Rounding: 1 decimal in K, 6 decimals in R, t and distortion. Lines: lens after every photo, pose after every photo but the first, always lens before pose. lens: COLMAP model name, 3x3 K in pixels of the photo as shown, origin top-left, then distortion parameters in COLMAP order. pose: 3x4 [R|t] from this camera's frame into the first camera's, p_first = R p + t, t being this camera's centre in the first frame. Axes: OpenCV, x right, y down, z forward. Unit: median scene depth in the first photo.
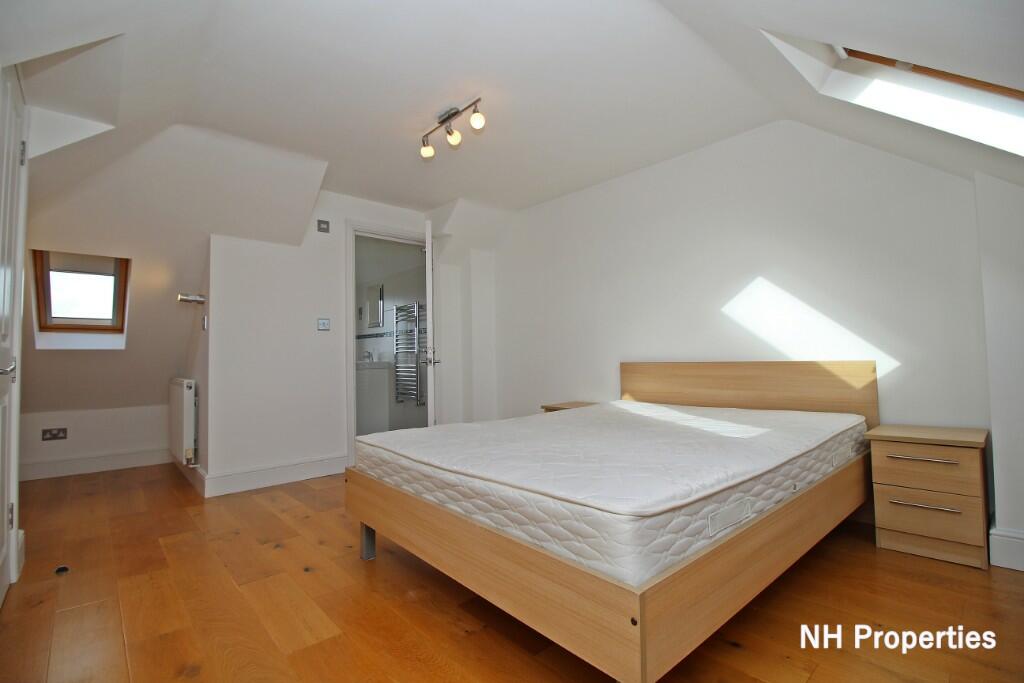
lens RADIAL K [[473.7, 0, 512.0], [0, 473.7, 341.5], [0, 0, 1]] dist [-0.000916, -0.000303]
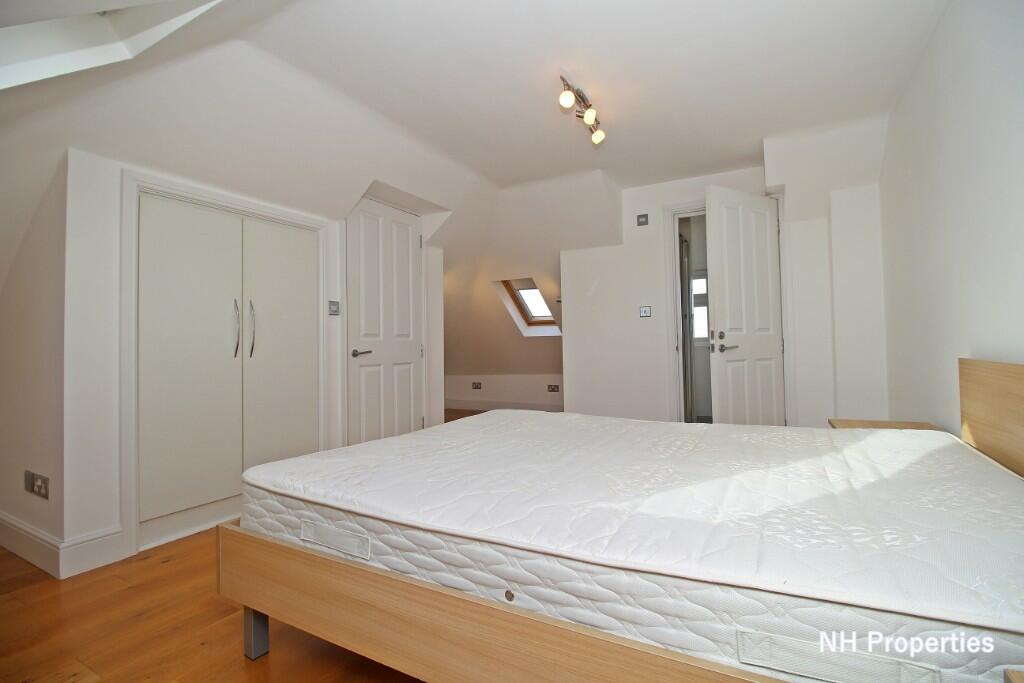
lens RADIAL K [[458.9, 0, 512.0], [0, 458.9, 341.5], [0, 0, 1]] dist [0.000765, 0.000099]
pose [[0.321192, 0.003390, -0.947008, 0.513749], [0.040081, 0.999049, 0.017171, 0.001611], [0.946166, -0.043472, 0.320750, 0.397449]]
